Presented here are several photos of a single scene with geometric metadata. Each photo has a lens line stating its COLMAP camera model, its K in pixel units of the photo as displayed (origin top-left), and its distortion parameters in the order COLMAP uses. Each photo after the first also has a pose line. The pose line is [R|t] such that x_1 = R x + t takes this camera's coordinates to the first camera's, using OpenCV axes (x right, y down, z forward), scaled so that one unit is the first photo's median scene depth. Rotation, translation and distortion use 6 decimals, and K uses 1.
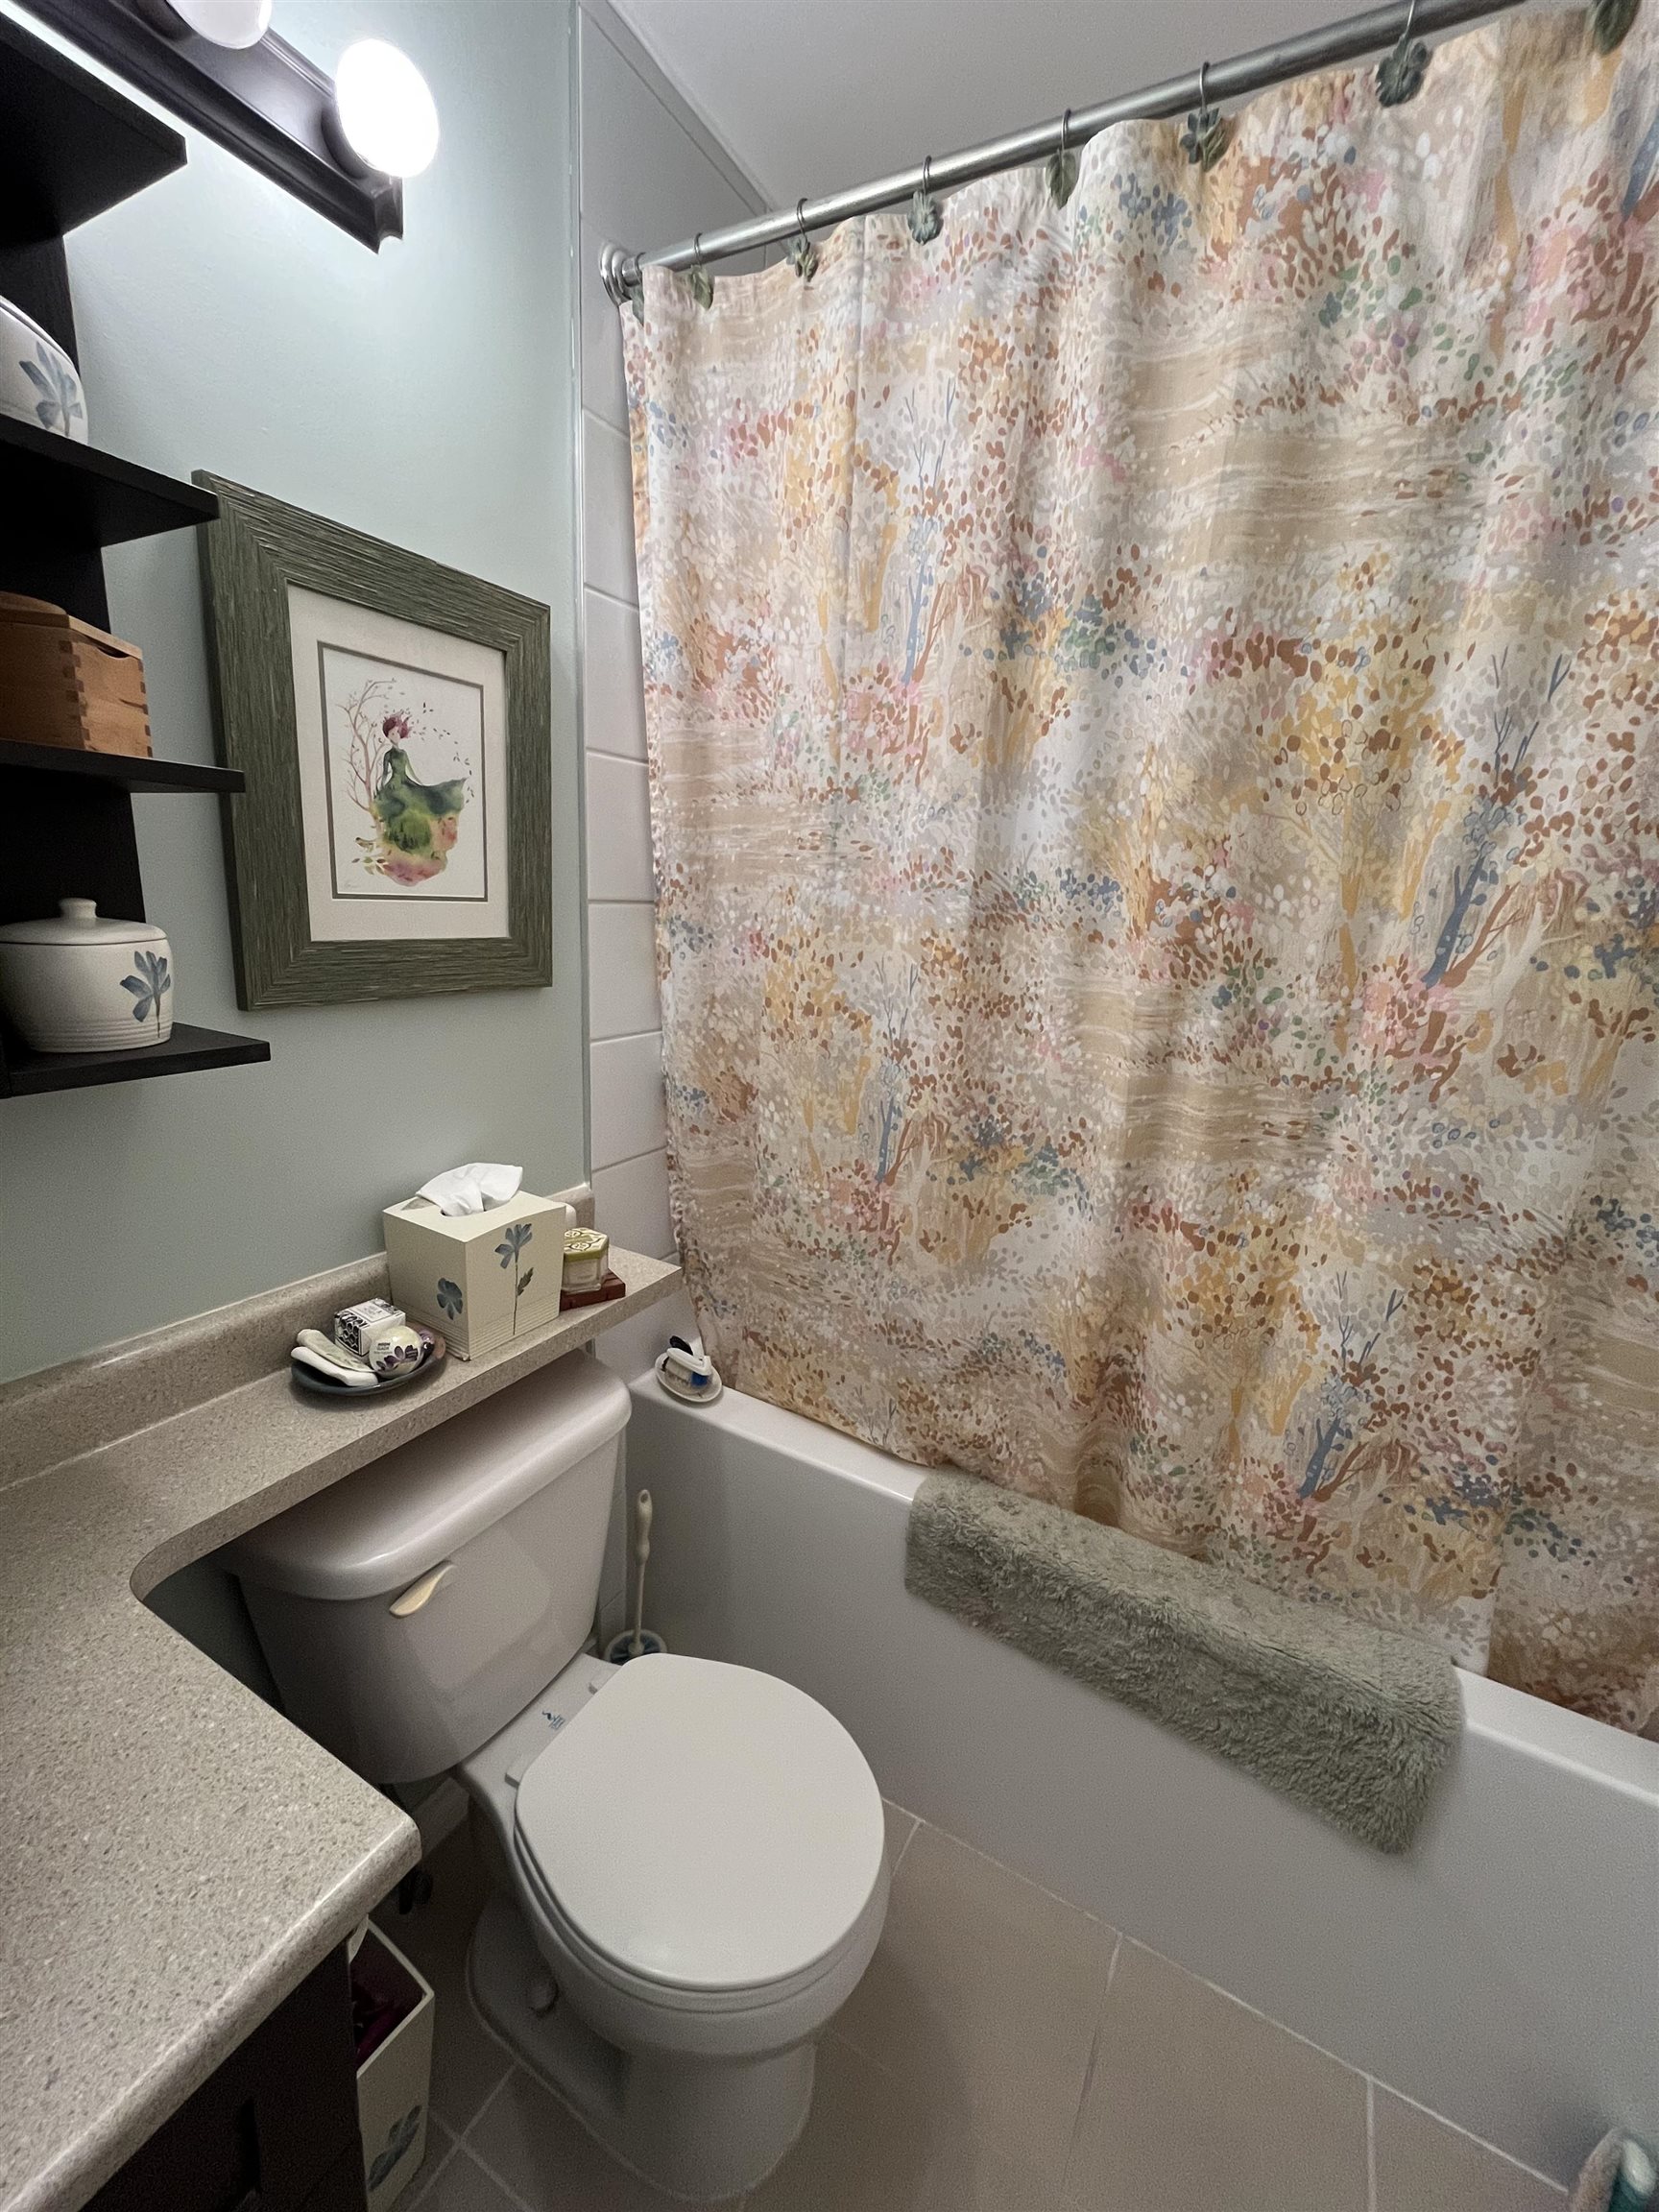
lens RADIAL K [[892.0, 0, 829.5], [0, 892.0, 1106.0], [0, 0, 1]] dist [-0.003325, -0.000025]
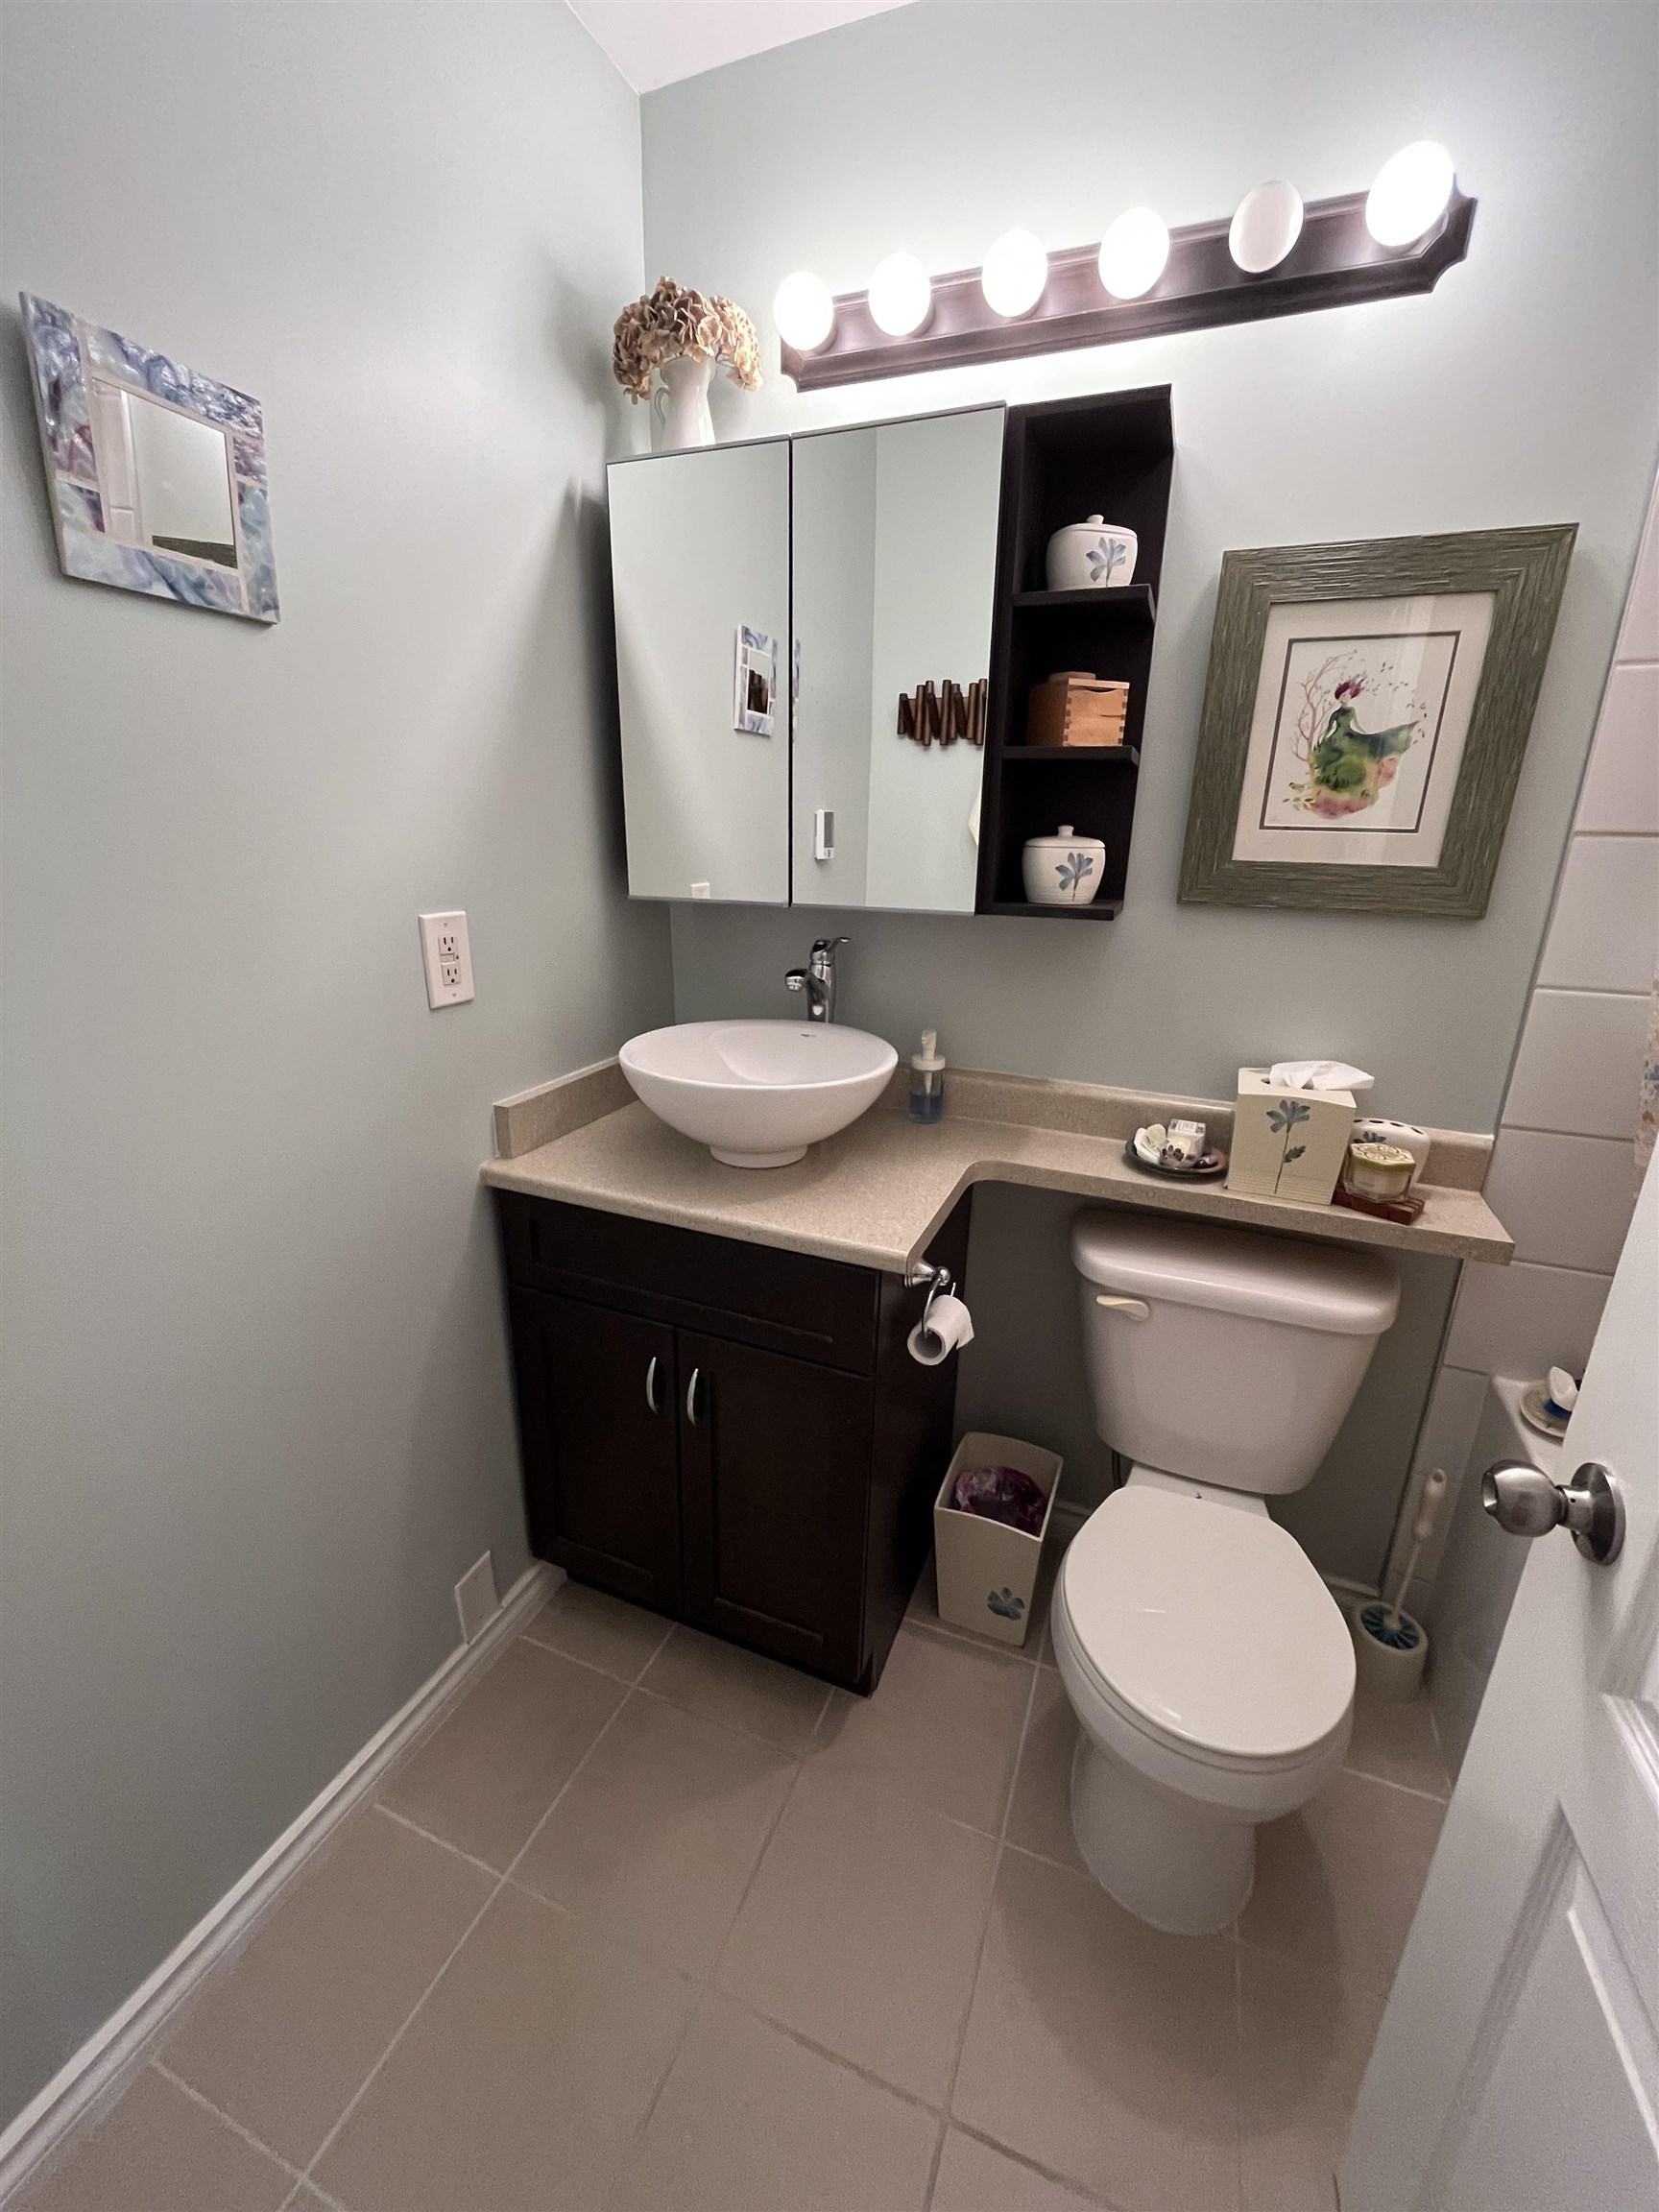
lens RADIAL K [[914.2, 0, 828.3], [0, 914.2, 1113.7], [0, 0, 1]] dist [-0.002566, -0.000049]
pose [[0.125843, 0.254830, -0.958762, 0.783058], [-0.245842, 0.944311, 0.218721, 0.035138], [0.961106, 0.208179, 0.181483, 0.184808]]
